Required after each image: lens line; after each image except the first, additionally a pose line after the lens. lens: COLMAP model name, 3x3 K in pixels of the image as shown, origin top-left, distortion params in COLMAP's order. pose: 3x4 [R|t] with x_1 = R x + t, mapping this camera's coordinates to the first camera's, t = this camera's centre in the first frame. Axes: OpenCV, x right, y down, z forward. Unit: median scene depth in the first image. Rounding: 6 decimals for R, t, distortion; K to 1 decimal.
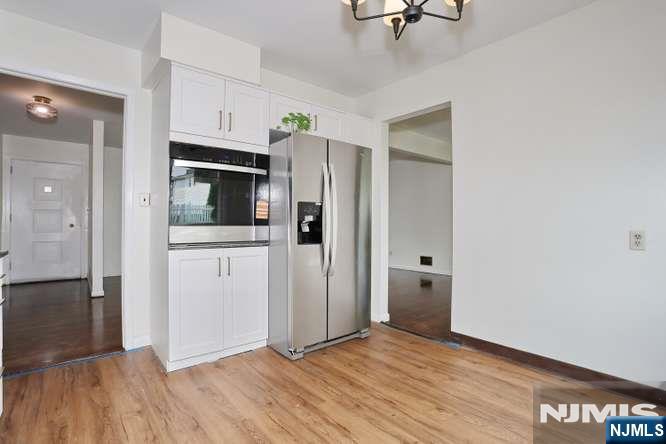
lens RADIAL K [[326.2, 0, 335.0], [0, 326.2, 223.2], [0, 0, 1]] dist [-0.016922, 0.001154]
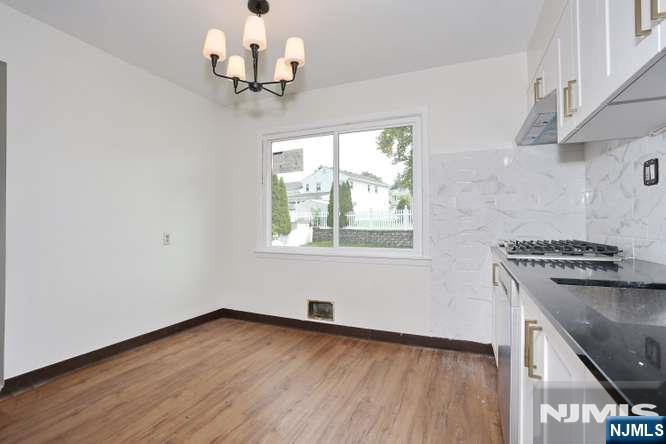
lens RADIAL K [[326.2, 0, 330.0], [0, 326.2, 223.9], [0, 0, 1]] dist [-0.016922, 0.001154]
pose [[-0.439581, 0.002347, 0.898200, -0.843730], [0.000988, 0.999997, -0.002130, -0.016517], [-0.898202, -0.000049, -0.439582, 0.936246]]
